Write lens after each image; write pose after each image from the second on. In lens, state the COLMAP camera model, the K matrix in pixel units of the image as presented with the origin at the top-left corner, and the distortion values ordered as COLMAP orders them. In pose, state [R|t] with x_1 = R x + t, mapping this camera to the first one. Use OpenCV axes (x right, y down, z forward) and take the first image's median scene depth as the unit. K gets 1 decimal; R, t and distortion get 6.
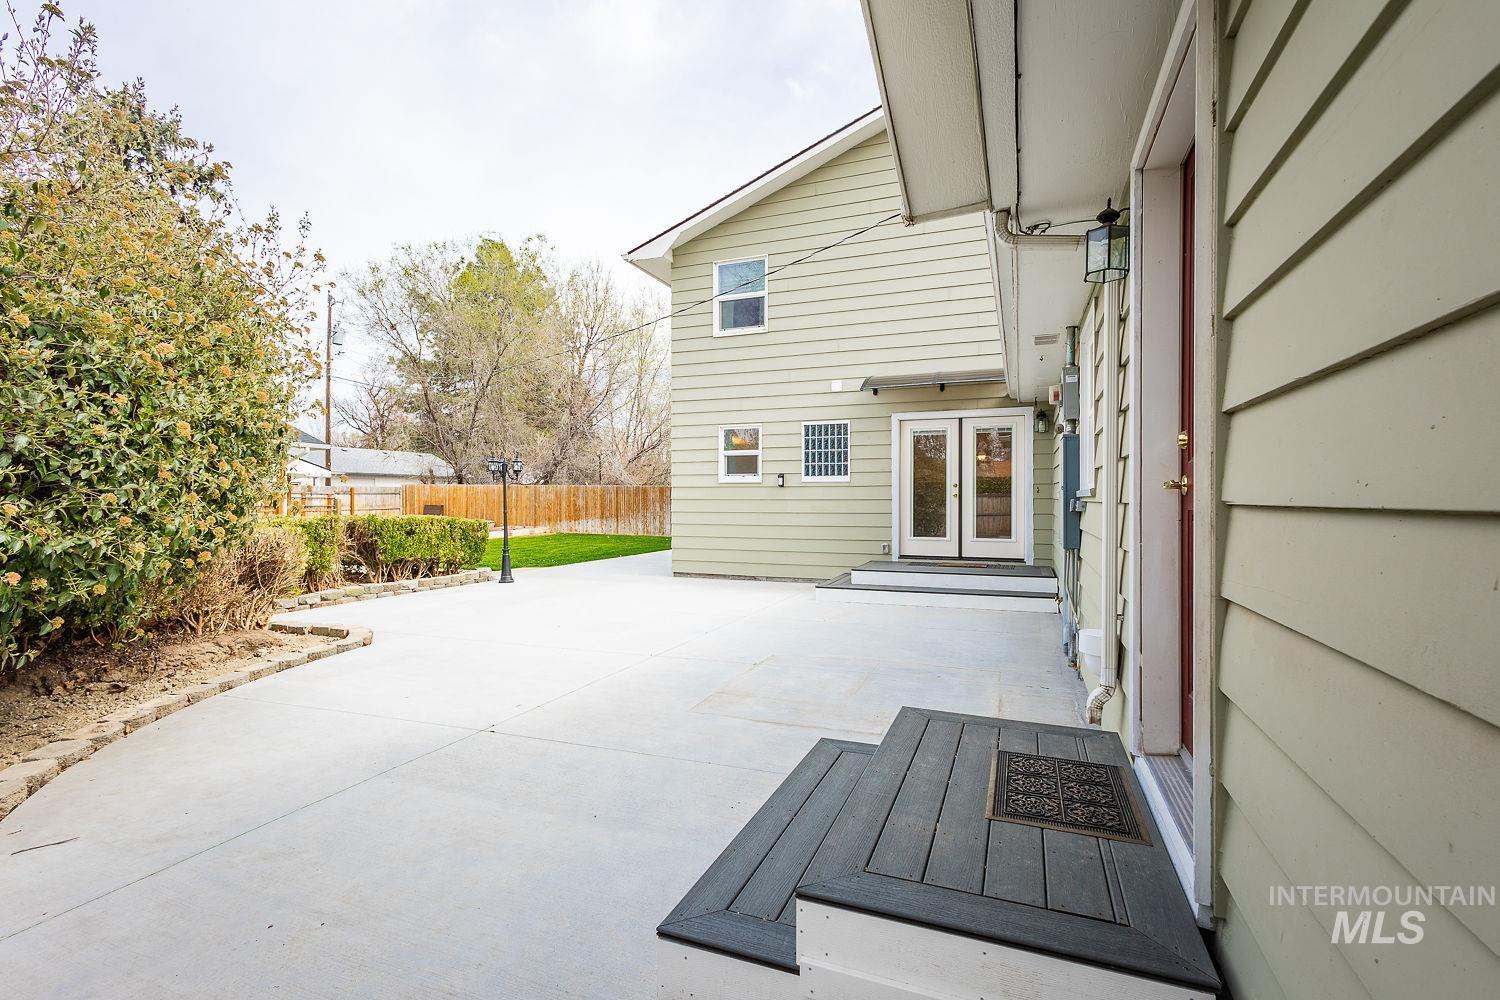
lens RADIAL K [[685.8, 0, 753.1], [0, 685.8, 501.1], [0, 0, 1]] dist [0.002526, -0.000673]
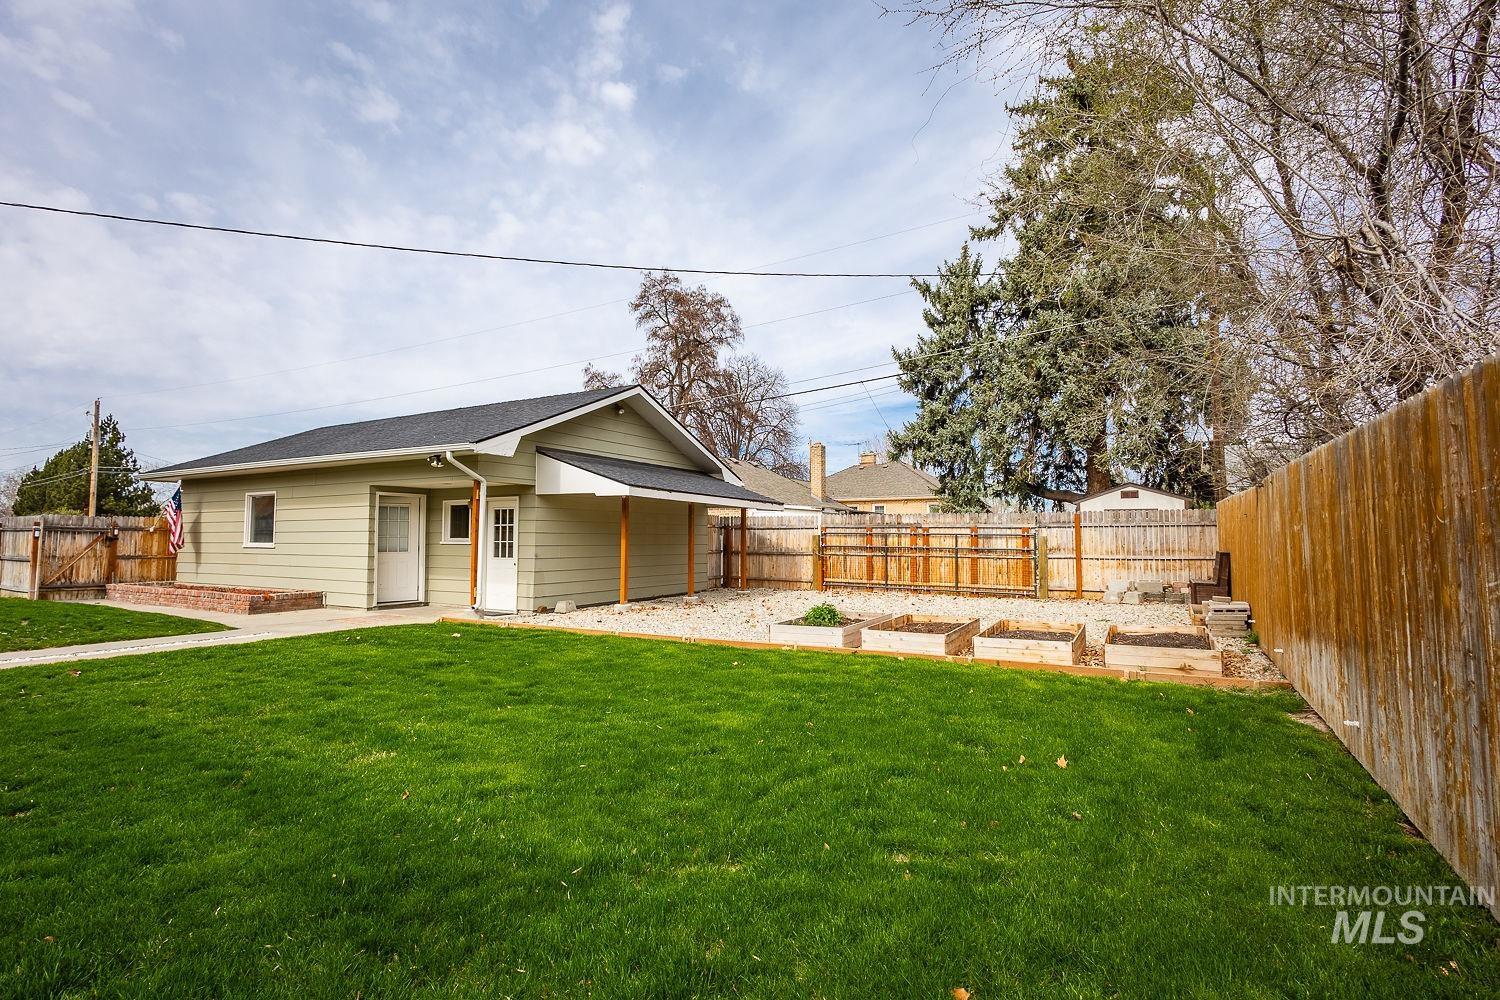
lens RADIAL K [[700.8, 0, 755.0], [0, 700.8, 499.3], [0, 0, 1]] dist [0.003223, -0.000658]
pose [[-0.154904, -0.057091, -0.986279, -0.039624], [-0.007496, 0.998368, -0.056613, 0.000425], [0.987901, -0.001376, -0.155079, 1.058055]]
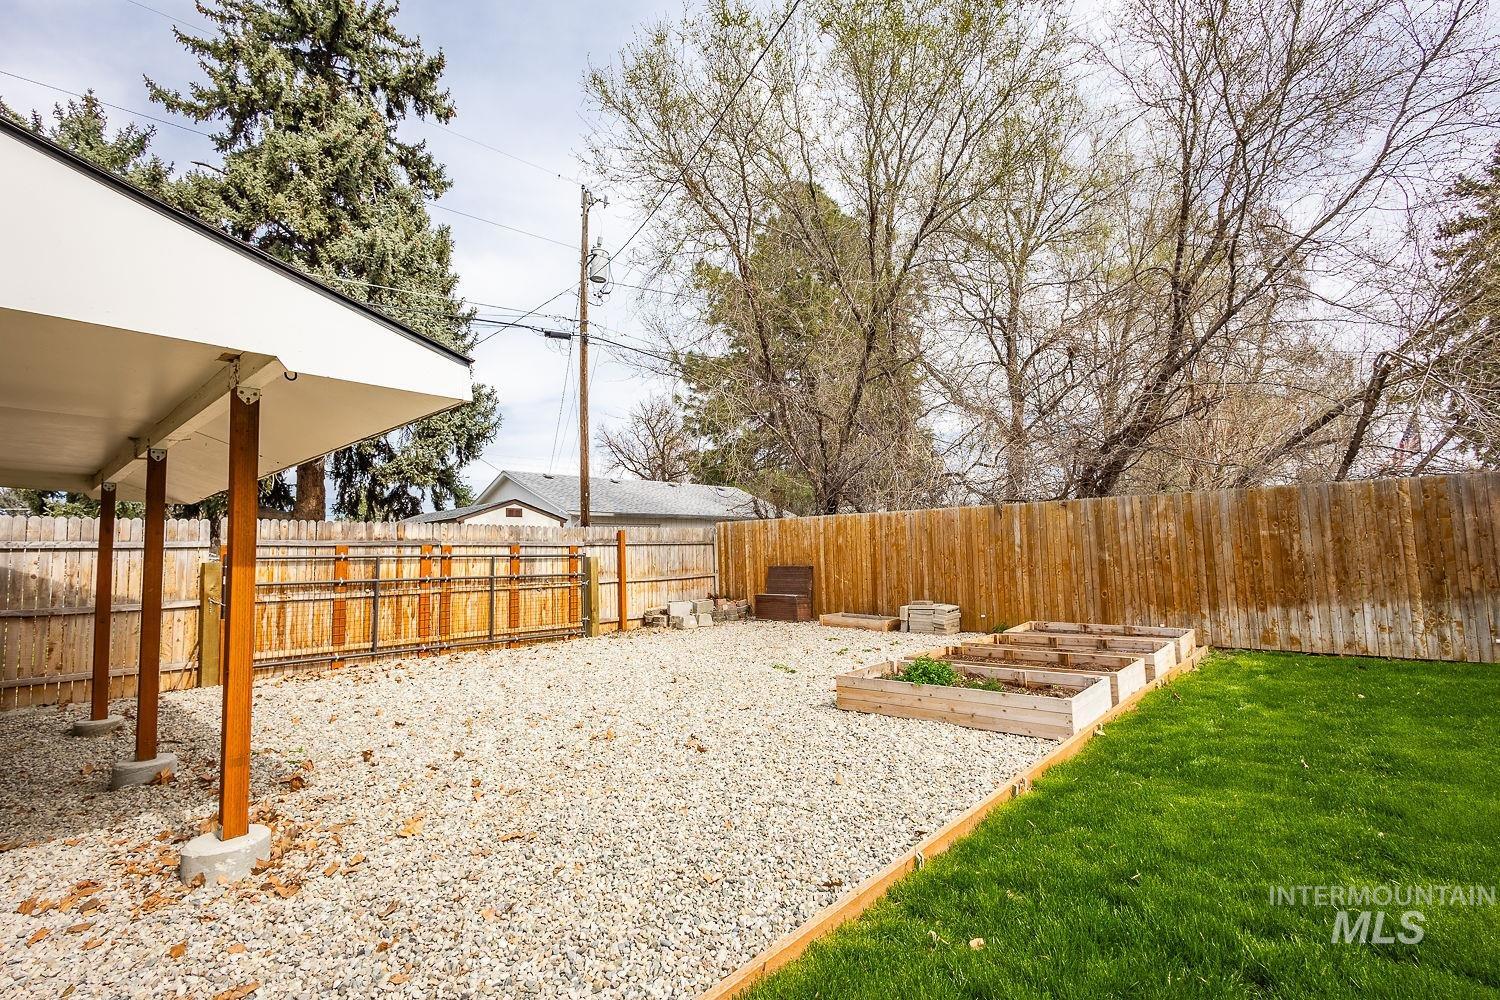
lens RADIAL K [[704.0, 0, 751.6], [0, 704.0, 501.2], [0, 0, 1]] dist [0.003772, 0.000021]
pose [[0.934278, -0.059002, -0.351631, -0.436829], [0.030311, 0.995786, -0.086553, 0.003585], [0.355256, 0.070207, 0.932129, 0.767143]]
